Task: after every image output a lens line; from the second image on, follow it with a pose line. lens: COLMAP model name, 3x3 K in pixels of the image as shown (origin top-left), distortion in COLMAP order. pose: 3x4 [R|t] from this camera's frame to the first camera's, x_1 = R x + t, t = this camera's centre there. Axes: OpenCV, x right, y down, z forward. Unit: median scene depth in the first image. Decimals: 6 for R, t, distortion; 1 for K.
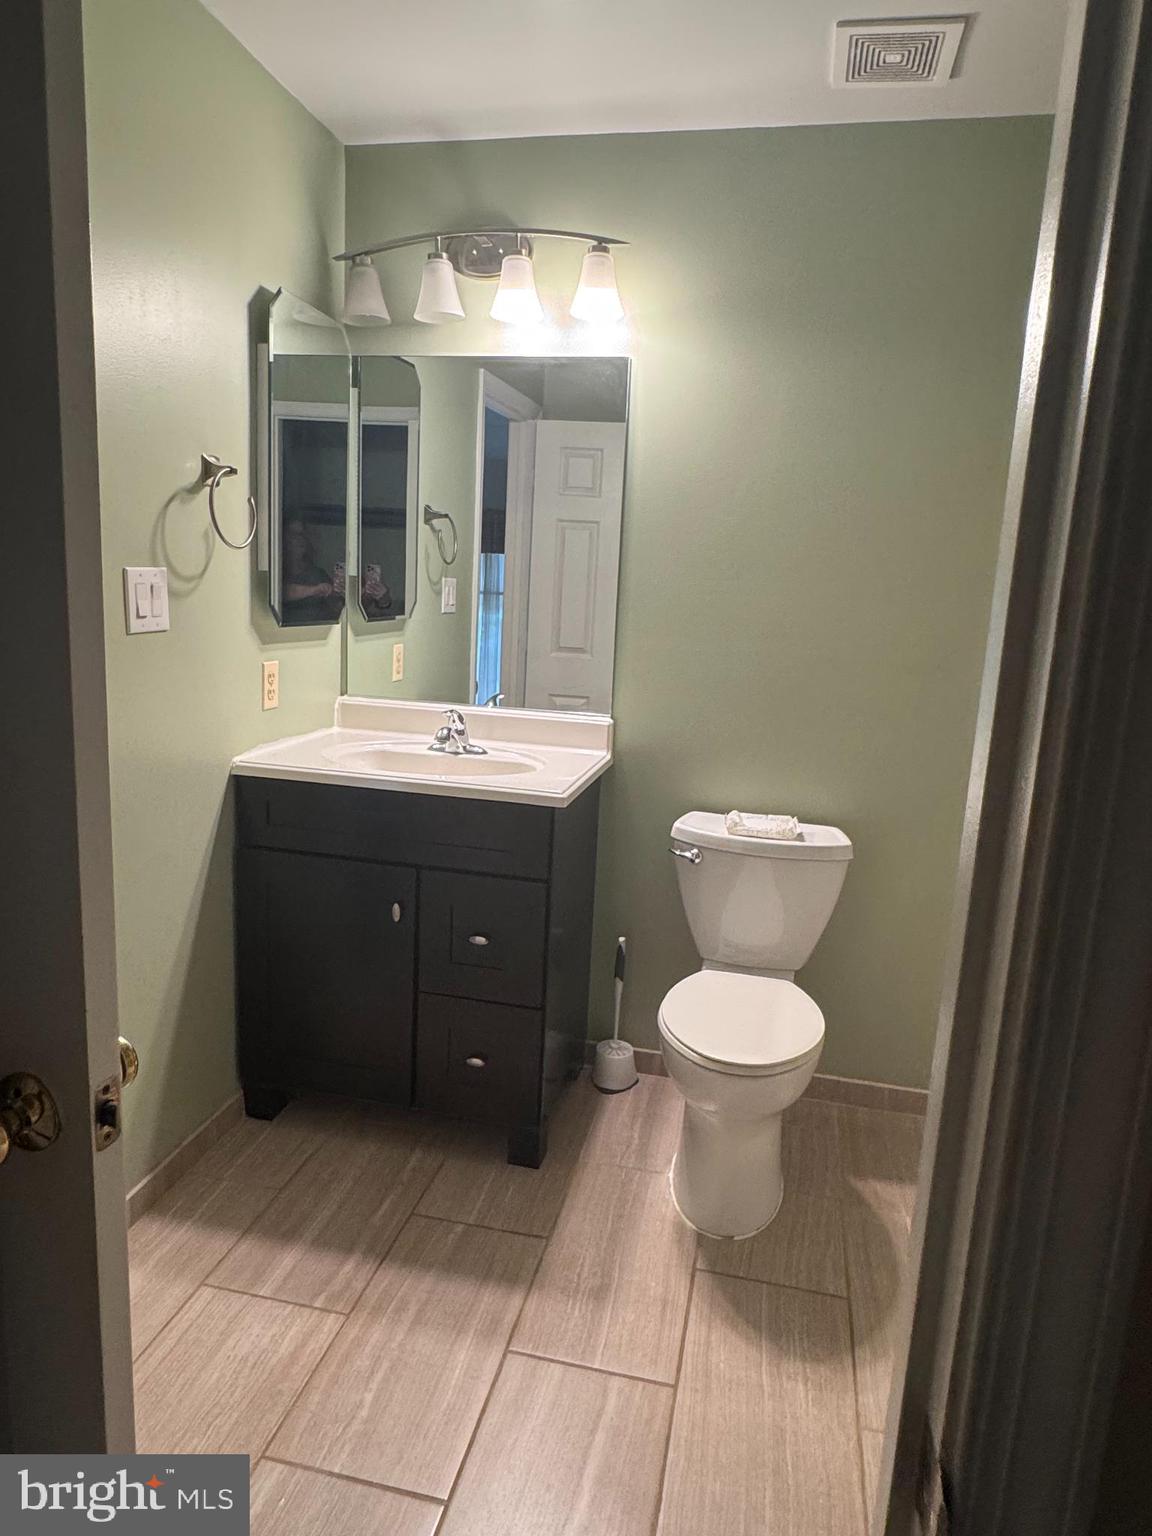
lens RADIAL K [[982.5, 0, 576.0], [0, 982.5, 768.0], [0, 0, 1]] dist [-0.005572, 0.001894]
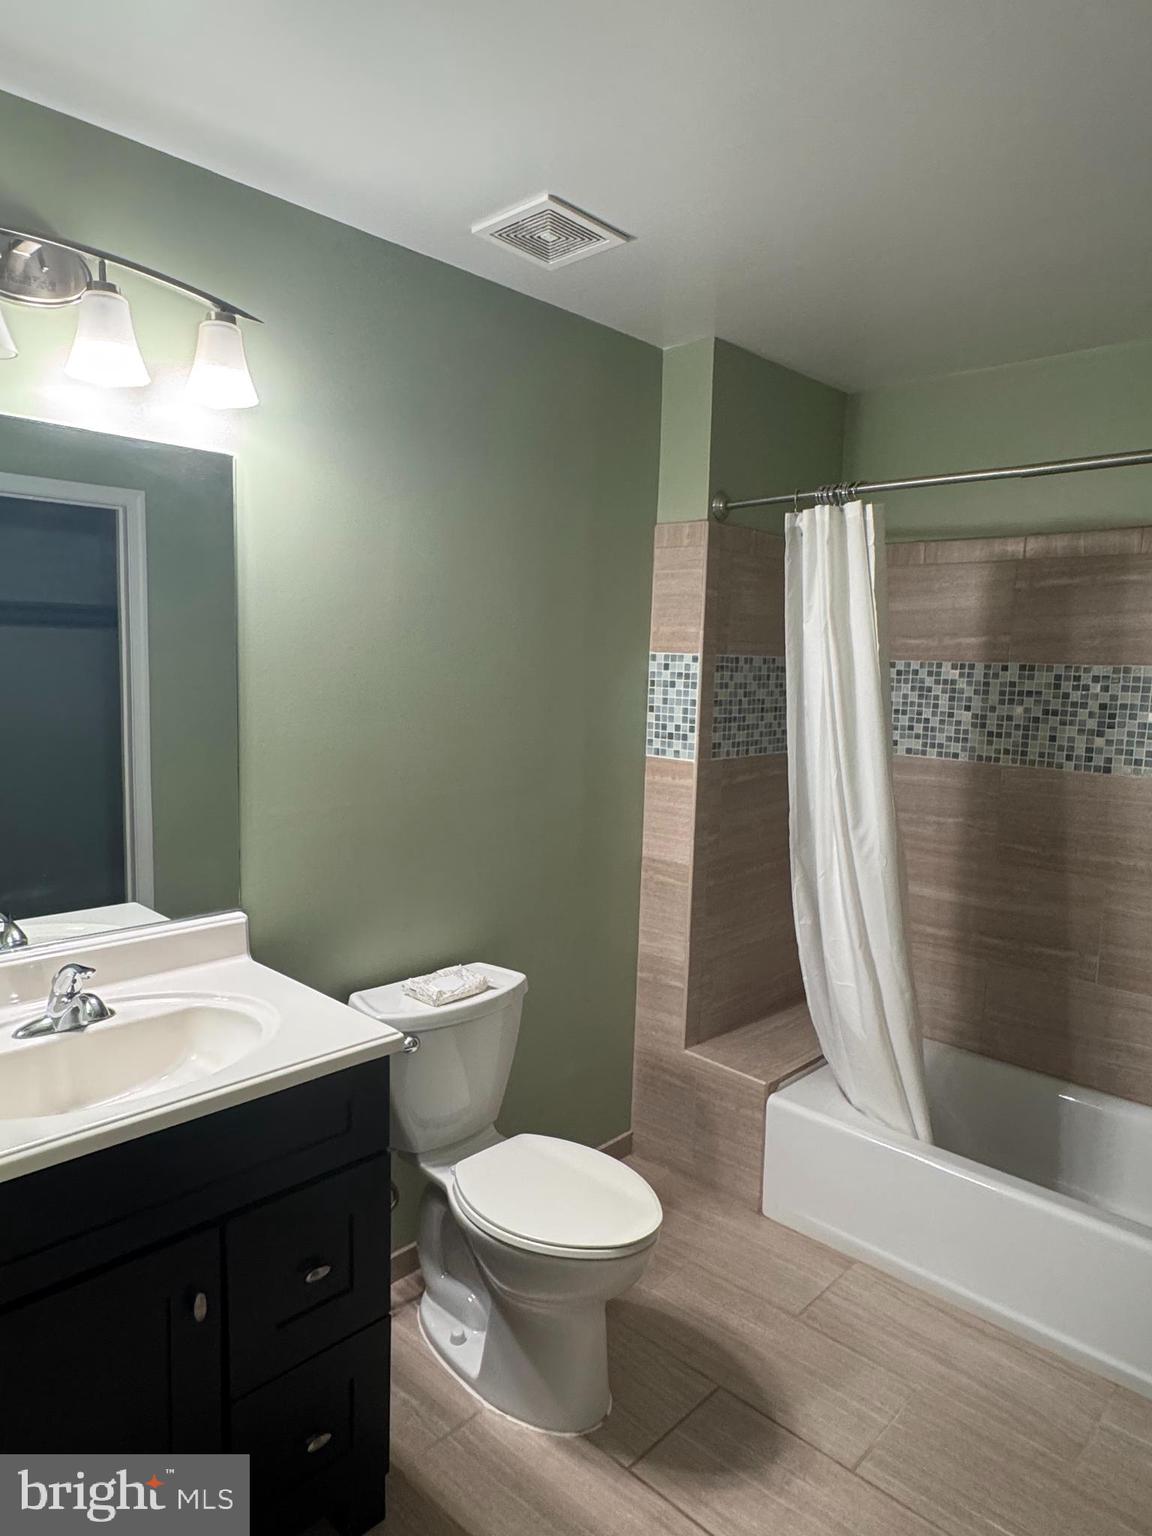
lens RADIAL K [[982.5, 0, 576.0], [0, 982.5, 768.0], [0, 0, 1]] dist [-0.005572, 0.001894]
pose [[0.515322, -0.131277, 0.846882, -0.572587], [0.156237, 0.986028, 0.057777, -0.202562], [-0.842635, 0.102541, 0.528632, 0.440367]]
